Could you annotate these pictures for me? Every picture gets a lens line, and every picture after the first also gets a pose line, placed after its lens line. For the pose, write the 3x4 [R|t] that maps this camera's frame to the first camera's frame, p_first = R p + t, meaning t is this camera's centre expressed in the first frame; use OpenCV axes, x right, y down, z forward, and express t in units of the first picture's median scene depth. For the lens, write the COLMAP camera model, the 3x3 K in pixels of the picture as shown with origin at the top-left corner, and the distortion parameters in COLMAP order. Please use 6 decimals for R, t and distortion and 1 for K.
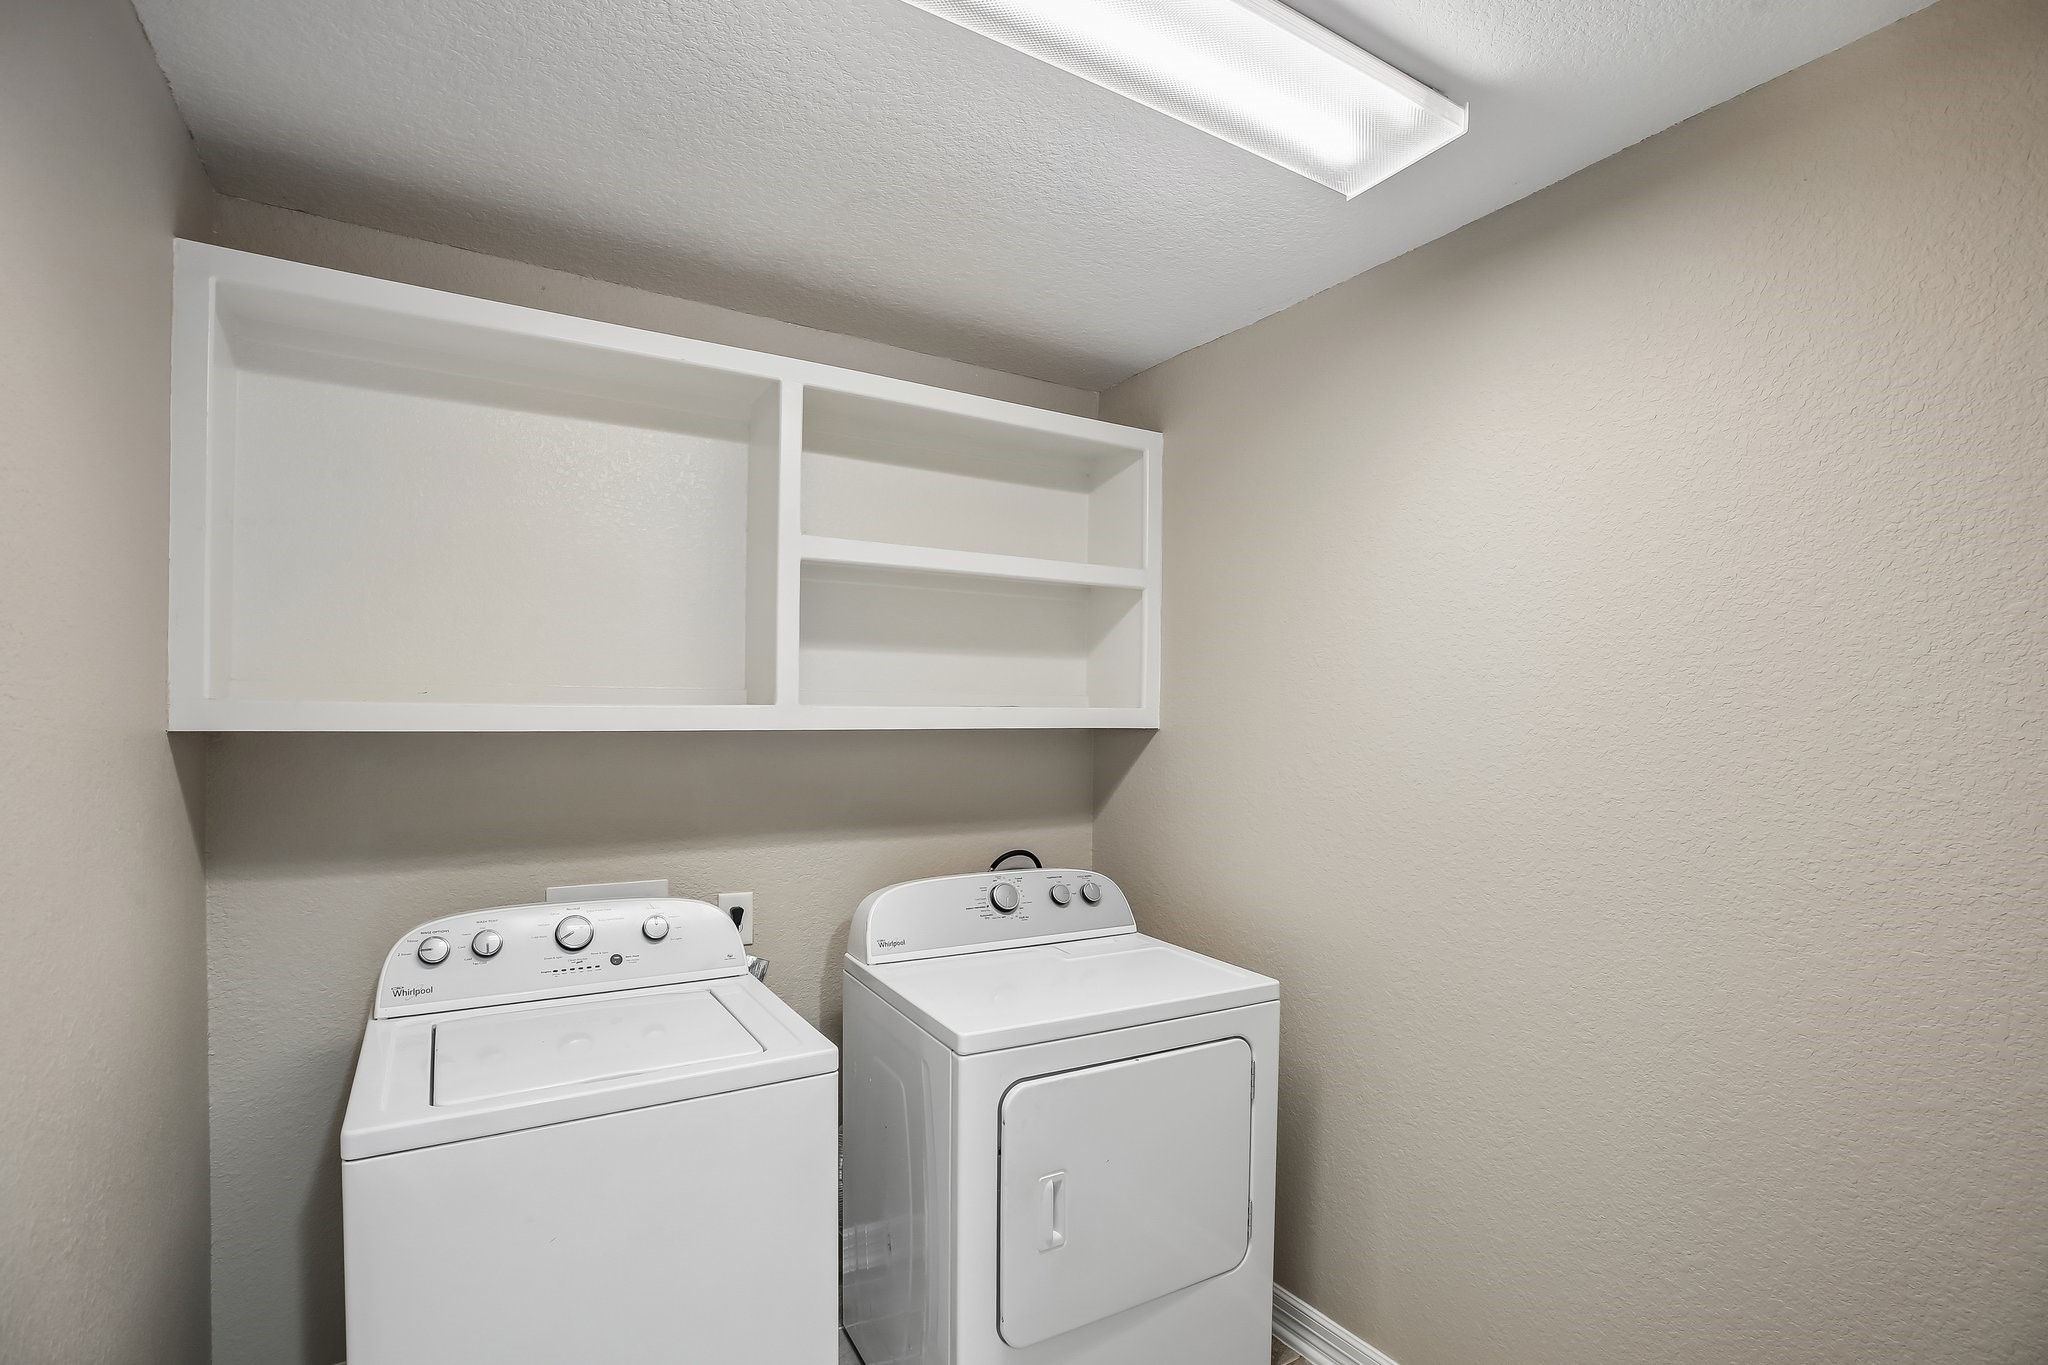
lens RADIAL K [[958.2, 0, 1023.3], [0, 958.2, 695.6], [0, 0, 1]] dist [-0.008954, 0.000226]
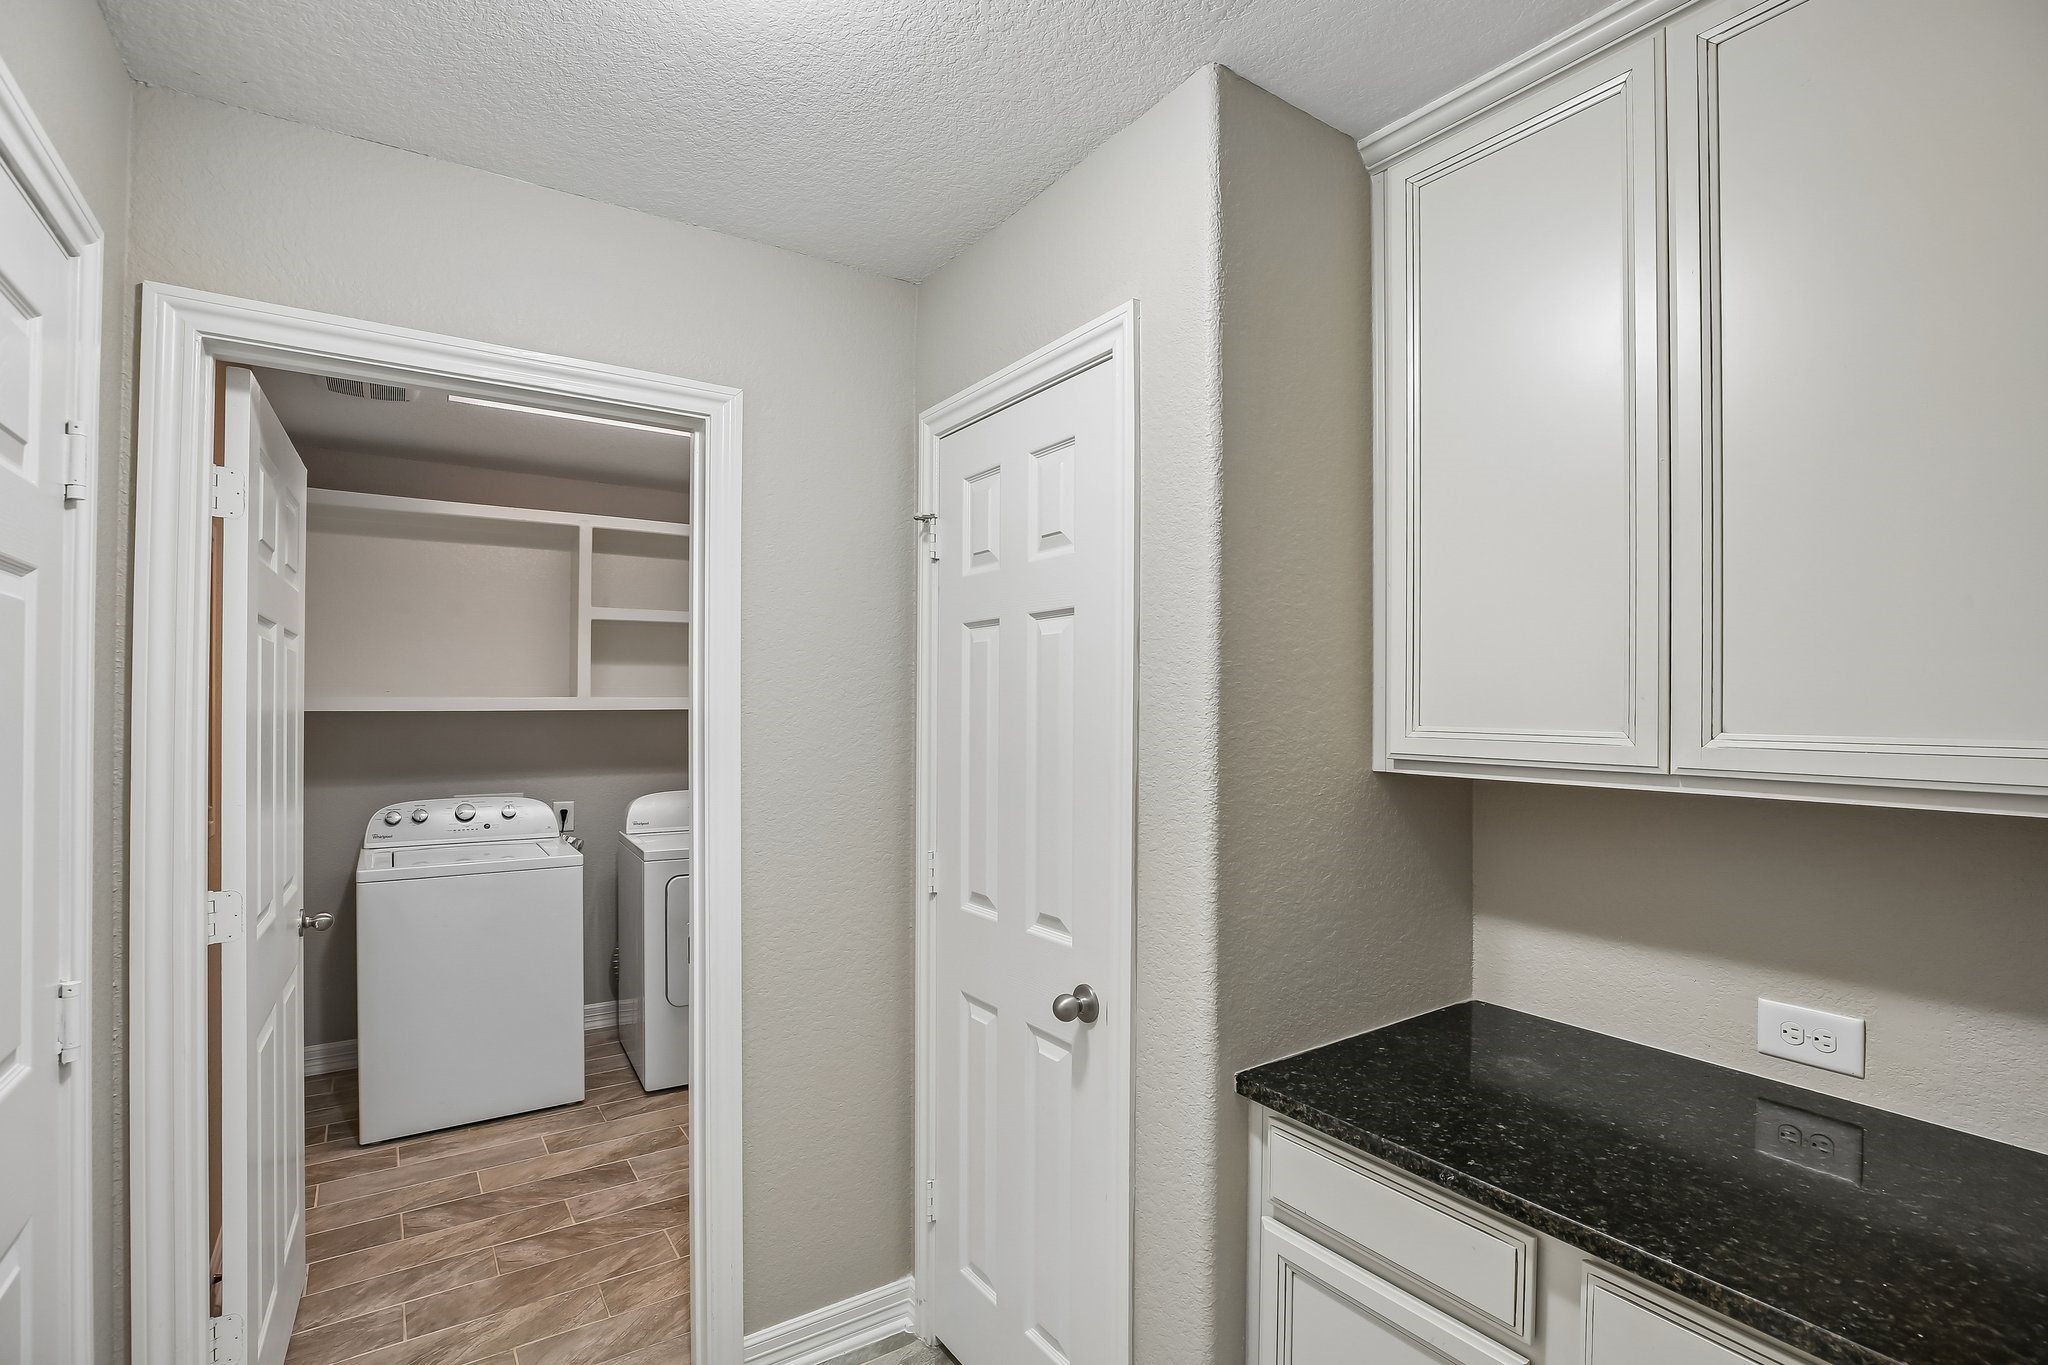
lens RADIAL K [[958.2, 0, 1012.9], [0, 958.2, 676.3], [0, 0, 1]] dist [-0.008954, 0.000226]
pose [[0.999575, -0.001236, 0.029128, 0.551376], [0.001532, 0.999948, -0.010126, -0.009976], [-0.029113, 0.010166, 0.999524, -0.920506]]
